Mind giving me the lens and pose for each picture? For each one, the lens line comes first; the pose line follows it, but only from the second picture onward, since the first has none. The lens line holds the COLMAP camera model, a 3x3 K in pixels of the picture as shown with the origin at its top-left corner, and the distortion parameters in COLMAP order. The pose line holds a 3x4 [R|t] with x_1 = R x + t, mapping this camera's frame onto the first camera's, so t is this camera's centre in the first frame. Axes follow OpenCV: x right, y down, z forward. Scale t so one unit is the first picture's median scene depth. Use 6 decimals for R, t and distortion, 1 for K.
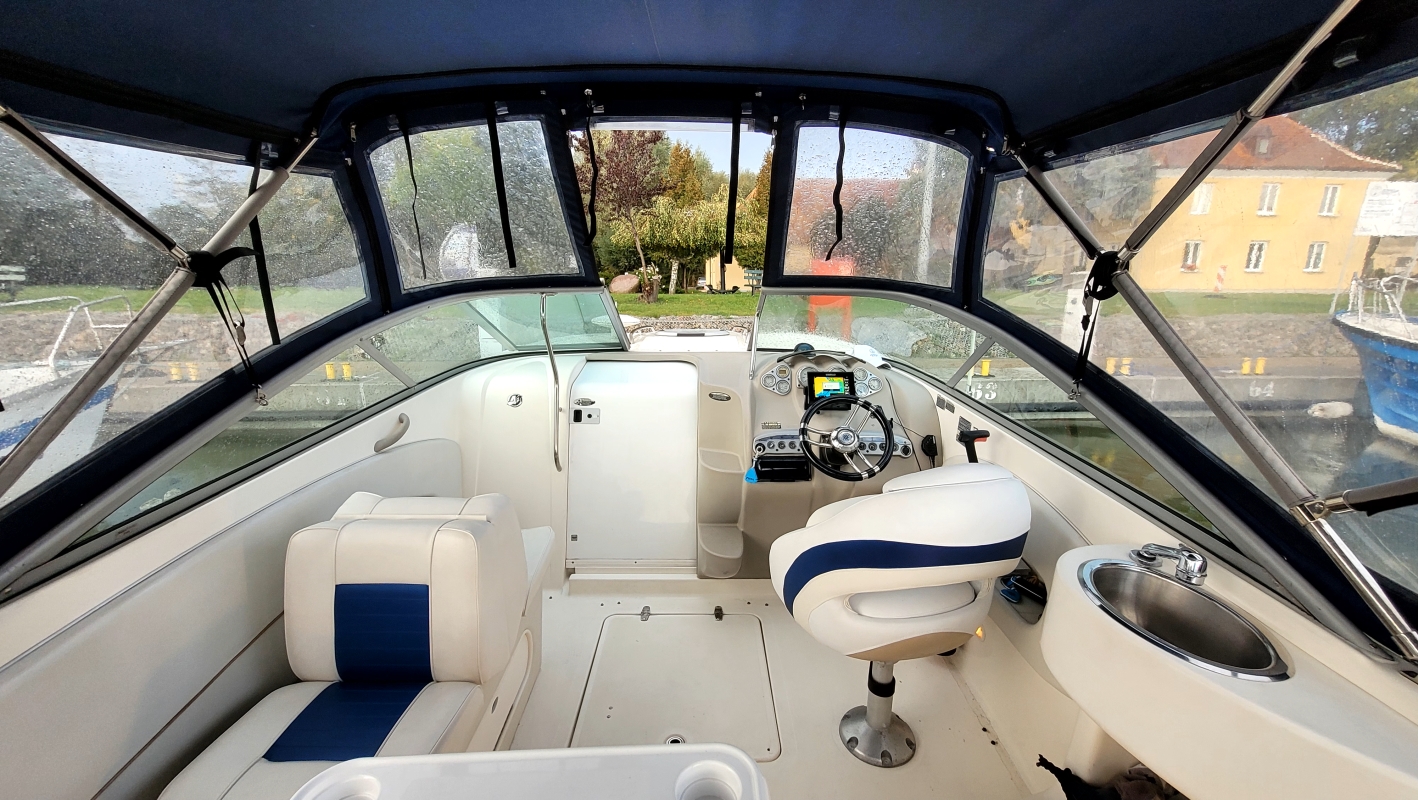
lens RADIAL K [[557.2, 0, 705.6], [0, 557.2, 406.2], [0, 0, 1]] dist [0.000258, 0.000047]
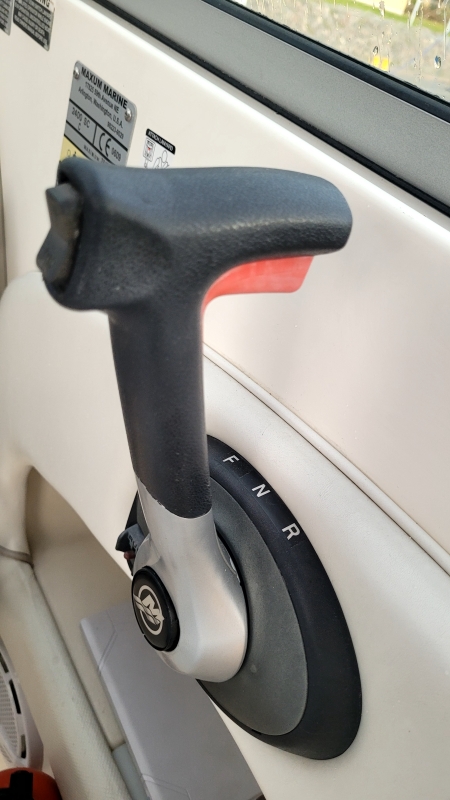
lens RADIAL K [[599.1, 0, 225.0], [0, 599.1, 400.0], [0, 0, 1]] dist [0.031973, 0.005238]
pose [[0.797291, -0.147206, 0.585369, 0.335760], [-0.122139, 0.910395, 0.395300, 0.031673], [-0.591108, -0.386666, 0.707871, 0.729109]]
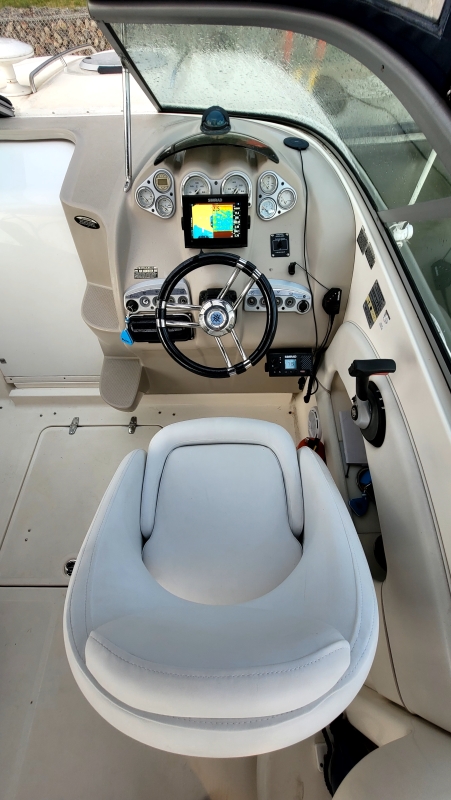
lens RADIAL K [[314.4, 0, 221.1], [0, 314.4, 397.3], [0, 0, 1]] dist [0.000258, 0.000047]
pose [[0.999631, -0.009691, -0.025362, 0.242771], [0.024489, 0.725138, 0.688168, -0.150921], [0.011722, -0.688535, 0.725108, 0.550334]]
